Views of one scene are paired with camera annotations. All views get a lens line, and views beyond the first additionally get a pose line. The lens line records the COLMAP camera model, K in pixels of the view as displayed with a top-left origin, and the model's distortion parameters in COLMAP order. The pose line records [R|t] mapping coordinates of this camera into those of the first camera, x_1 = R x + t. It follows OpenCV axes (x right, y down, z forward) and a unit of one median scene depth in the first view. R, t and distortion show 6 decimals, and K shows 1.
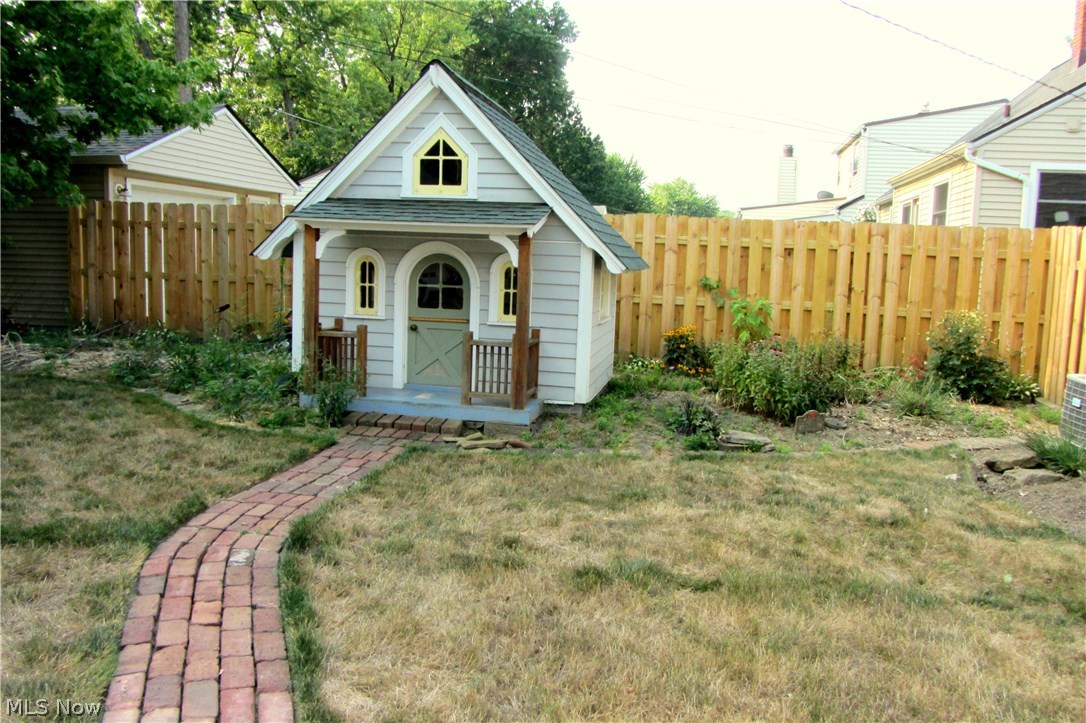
lens RADIAL K [[914.6, 0, 543.0], [0, 914.6, 361.5], [0, 0, 1]] dist [-0.037734, 0.014003]
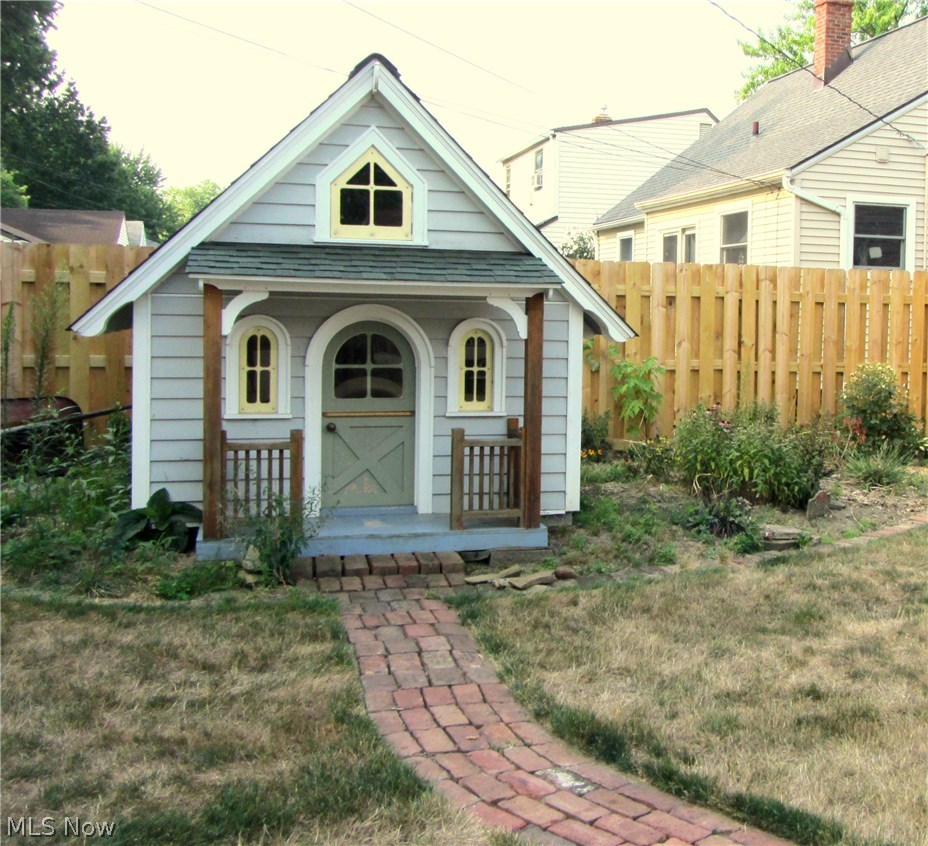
lens RADIAL K [[1290.9, 0, 464.1], [0, 1290.9, 352.4], [0, 0, 1]] dist [-0.040544, -0.032734]
pose [[0.867975, -0.044025, 0.494653, -0.540816], [0.069585, 0.997018, -0.033365, -0.054438], [-0.491709, 0.063381, 0.868450, 0.092944]]
